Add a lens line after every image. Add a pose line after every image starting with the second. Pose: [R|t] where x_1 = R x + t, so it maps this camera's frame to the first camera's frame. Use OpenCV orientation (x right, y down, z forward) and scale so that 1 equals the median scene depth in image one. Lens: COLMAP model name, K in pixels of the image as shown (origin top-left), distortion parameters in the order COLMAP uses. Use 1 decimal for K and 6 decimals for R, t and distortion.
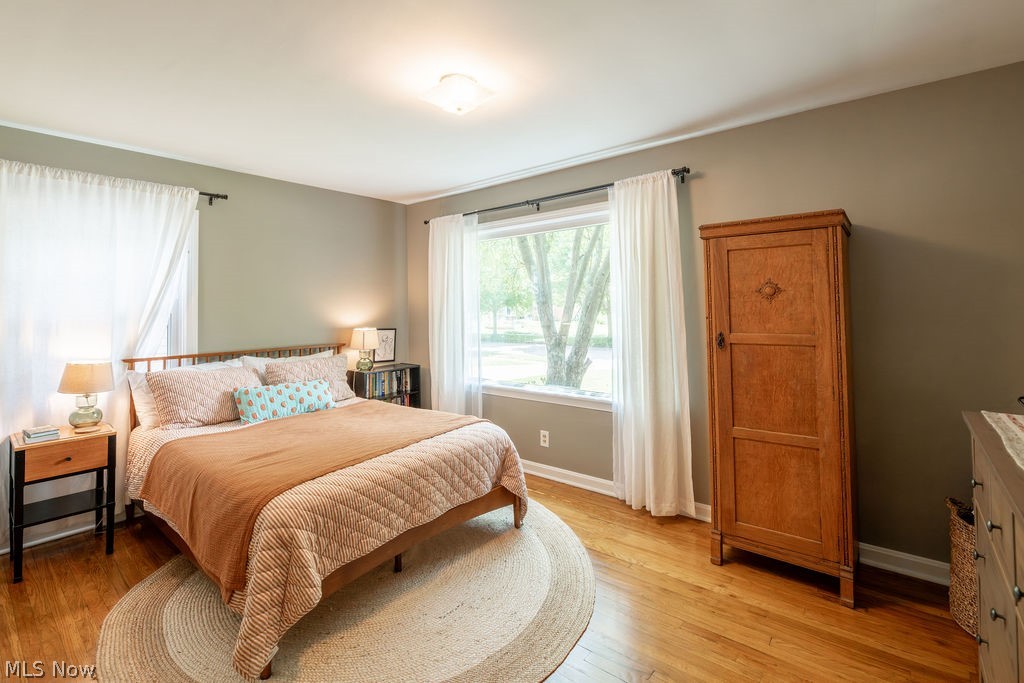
lens RADIAL K [[458.5, 0, 513.0], [0, 458.5, 296.8], [0, 0, 1]] dist [0.002177, -0.005501]
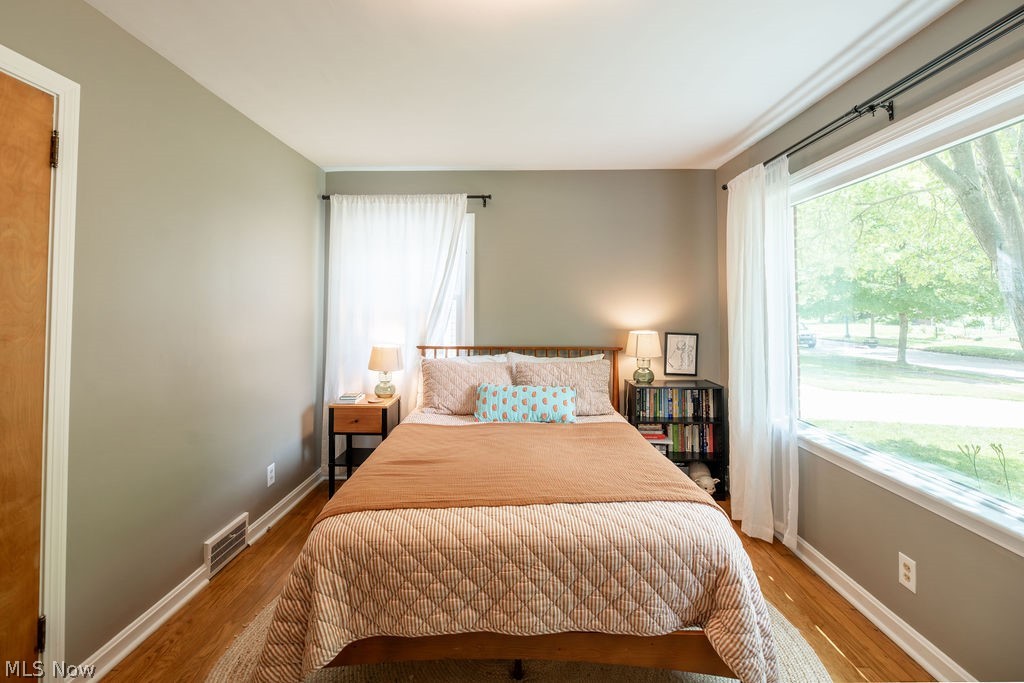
lens RADIAL K [[458.5, 0, 513.0], [0, 458.5, 296.8], [0, 0, 1]] dist [0.002177, -0.005501]
pose [[0.622224, -0.002446, -0.782836, 0.224673], [0.004578, 0.999989, 0.000514, 0.007925], [0.782826, -0.003904, 0.622228, 0.415286]]
